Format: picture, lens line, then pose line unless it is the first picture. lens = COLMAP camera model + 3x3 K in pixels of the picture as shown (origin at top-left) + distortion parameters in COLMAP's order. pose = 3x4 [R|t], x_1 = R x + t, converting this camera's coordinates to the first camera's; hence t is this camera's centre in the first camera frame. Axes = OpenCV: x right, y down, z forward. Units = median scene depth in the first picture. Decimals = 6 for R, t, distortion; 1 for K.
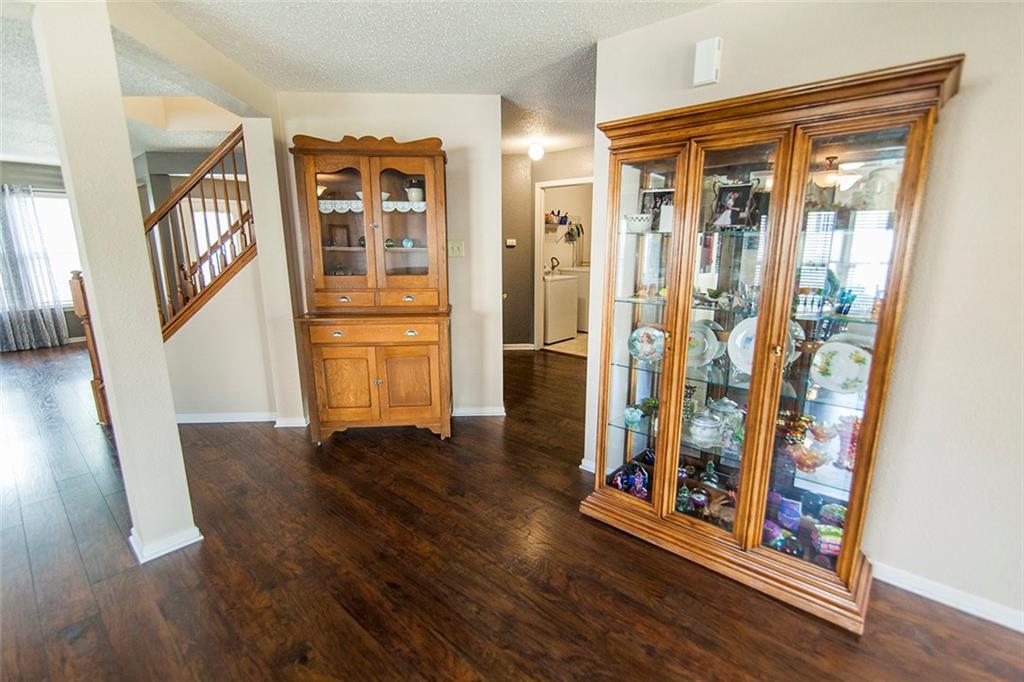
lens RADIAL K [[465.7, 0, 512.0], [0, 465.7, 341.0], [0, 0, 1]] dist [-0.000024, -0.000118]
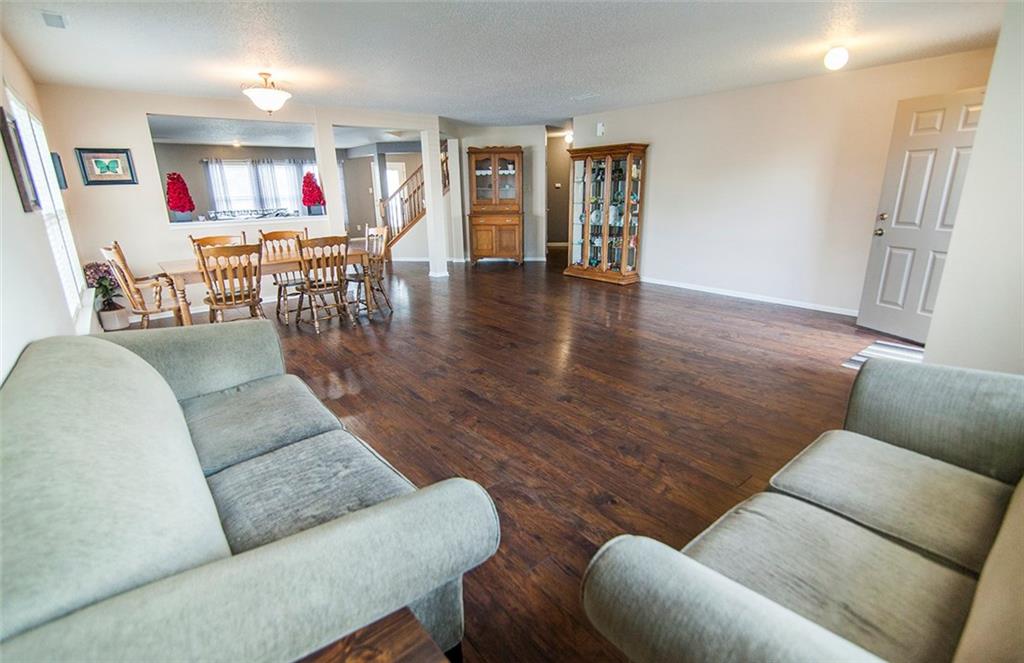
lens RADIAL K [[487.6, 0, 512.0], [0, 487.6, 331.5], [0, 0, 1]] dist [-0.002434, -0.000299]
pose [[0.984060, 0.033338, -0.174686, 0.304565], [-0.018593, 0.996175, 0.085374, 0.367675], [0.176864, -0.080765, 0.980916, -1.746694]]
